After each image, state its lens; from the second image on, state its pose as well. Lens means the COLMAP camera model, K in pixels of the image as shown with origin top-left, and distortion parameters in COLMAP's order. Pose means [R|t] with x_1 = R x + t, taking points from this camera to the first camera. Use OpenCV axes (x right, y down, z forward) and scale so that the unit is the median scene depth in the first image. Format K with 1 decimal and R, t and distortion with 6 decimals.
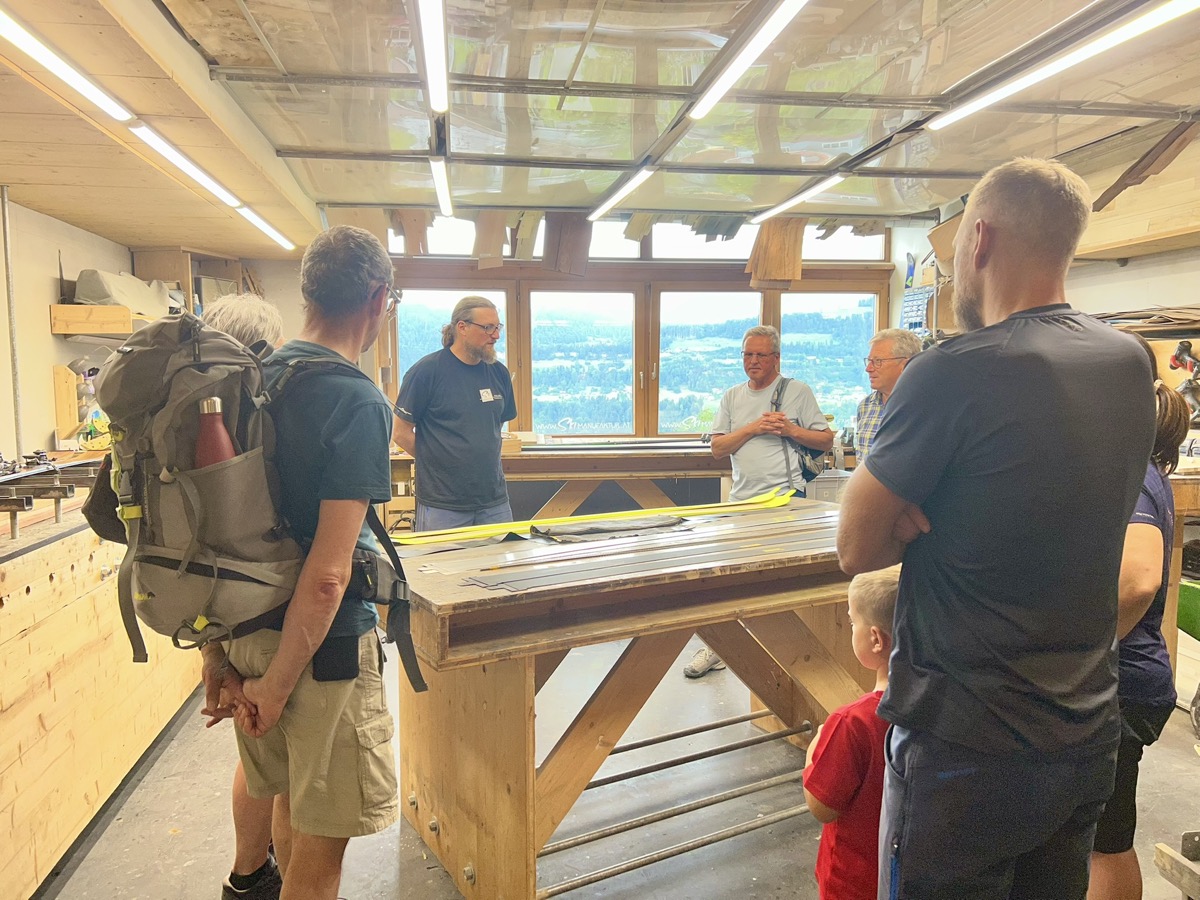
lens RADIAL K [[910.2, 0, 599.9], [0, 910.2, 445.4], [0, 0, 1]] dist [0.116053, -0.159187]
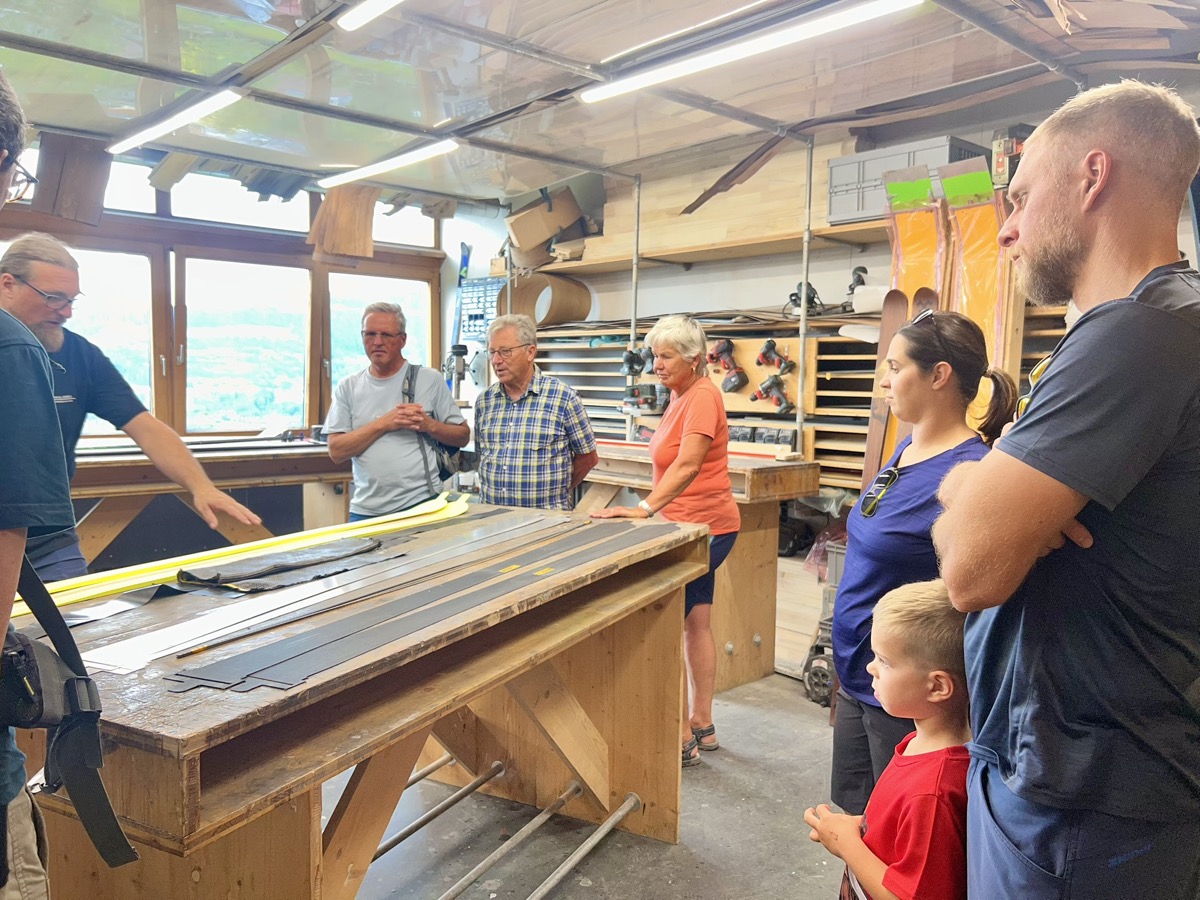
lens RADIAL K [[913.8, 0, 595.3], [0, 913.8, 454.5], [0, 0, 1]] dist [0.053899, -0.077892]
pose [[0.841630, -0.028323, 0.539311, -0.122970], [0.021323, 0.999588, 0.019219, -0.001784], [-0.539633, -0.004675, 0.841887, 0.184381]]
